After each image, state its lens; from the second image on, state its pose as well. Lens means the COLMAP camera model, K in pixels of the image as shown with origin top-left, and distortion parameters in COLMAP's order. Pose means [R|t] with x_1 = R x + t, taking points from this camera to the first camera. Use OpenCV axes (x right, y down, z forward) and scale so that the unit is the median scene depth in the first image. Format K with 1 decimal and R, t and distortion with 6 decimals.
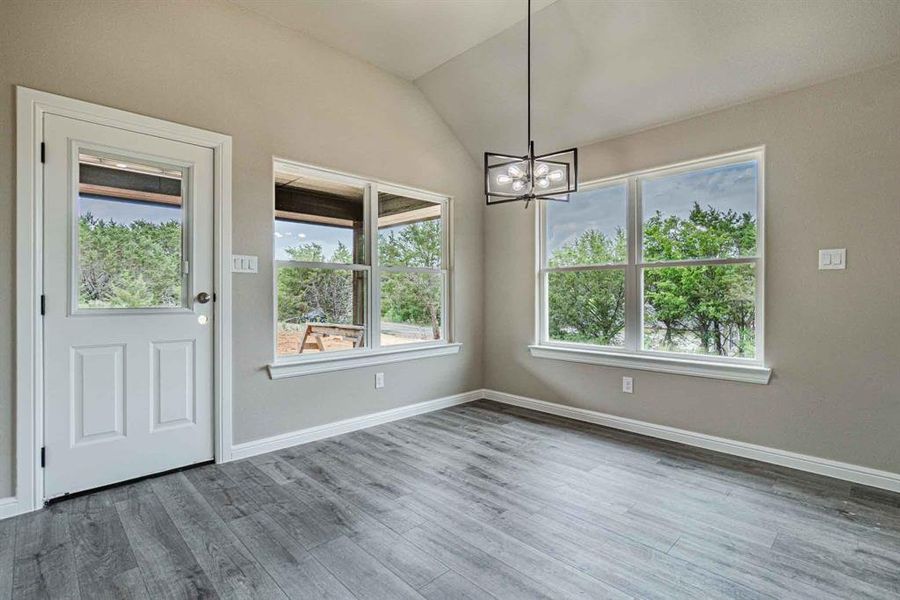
lens RADIAL K [[461.3, 0, 451.7], [0, 461.3, 294.9], [0, 0, 1]] dist [-0.002277, -0.000010]
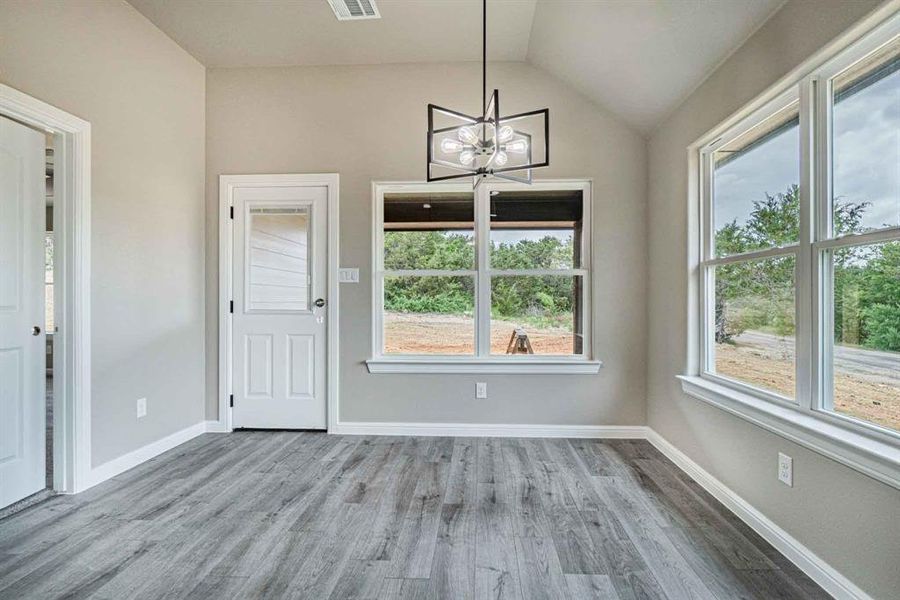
lens RADIAL K [[450.5, 0, 450.0], [0, 450.5, 300.0], [0, 0, 1]] dist [-0.001316, -0.000164]
pose [[0.648366, 0.000816, -0.761329, 0.641316], [0.000234, 0.999999, 0.001270, -0.003241], [0.761329, -0.001002, 0.648365, 0.439068]]
